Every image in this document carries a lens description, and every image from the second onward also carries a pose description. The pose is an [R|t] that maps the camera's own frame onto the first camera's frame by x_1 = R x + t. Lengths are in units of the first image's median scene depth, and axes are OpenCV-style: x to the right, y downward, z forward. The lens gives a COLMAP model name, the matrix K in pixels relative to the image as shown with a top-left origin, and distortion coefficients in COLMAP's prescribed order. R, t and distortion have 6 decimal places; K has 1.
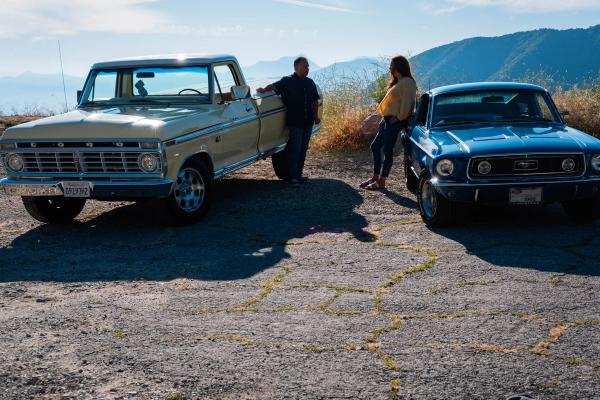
lens RADIAL K [[863.6, 0, 300.0], [0, 863.6, 200.0], [0, 0, 1]] dist [-0.021367, 0.080845]
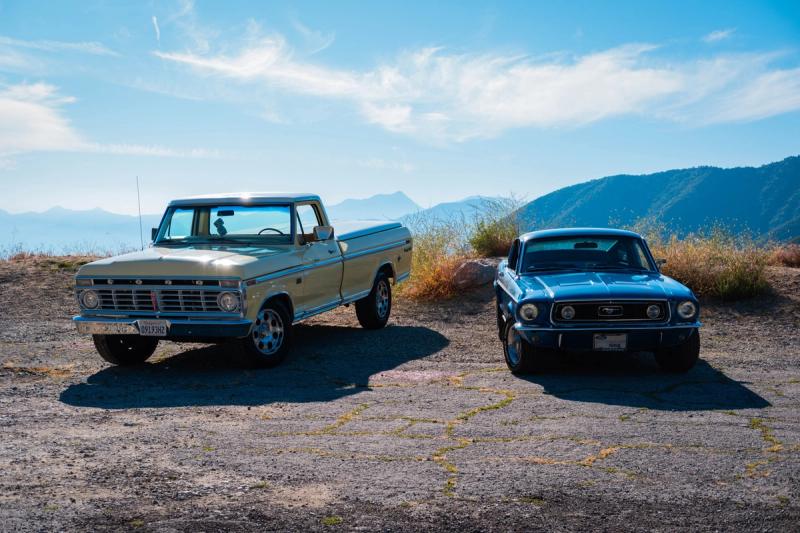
lens RADIAL K [[1151.4, 0, 400.0], [0, 1151.4, 266.5], [0, 0, 1]] dist [-0.021367, 0.080845]
pose [[0.999797, 0.020118, 0.000692, 0.017653], [-0.019944, 0.994619, -0.101662, 0.045035], [-0.002734, 0.101628, 0.994819, -0.299467]]
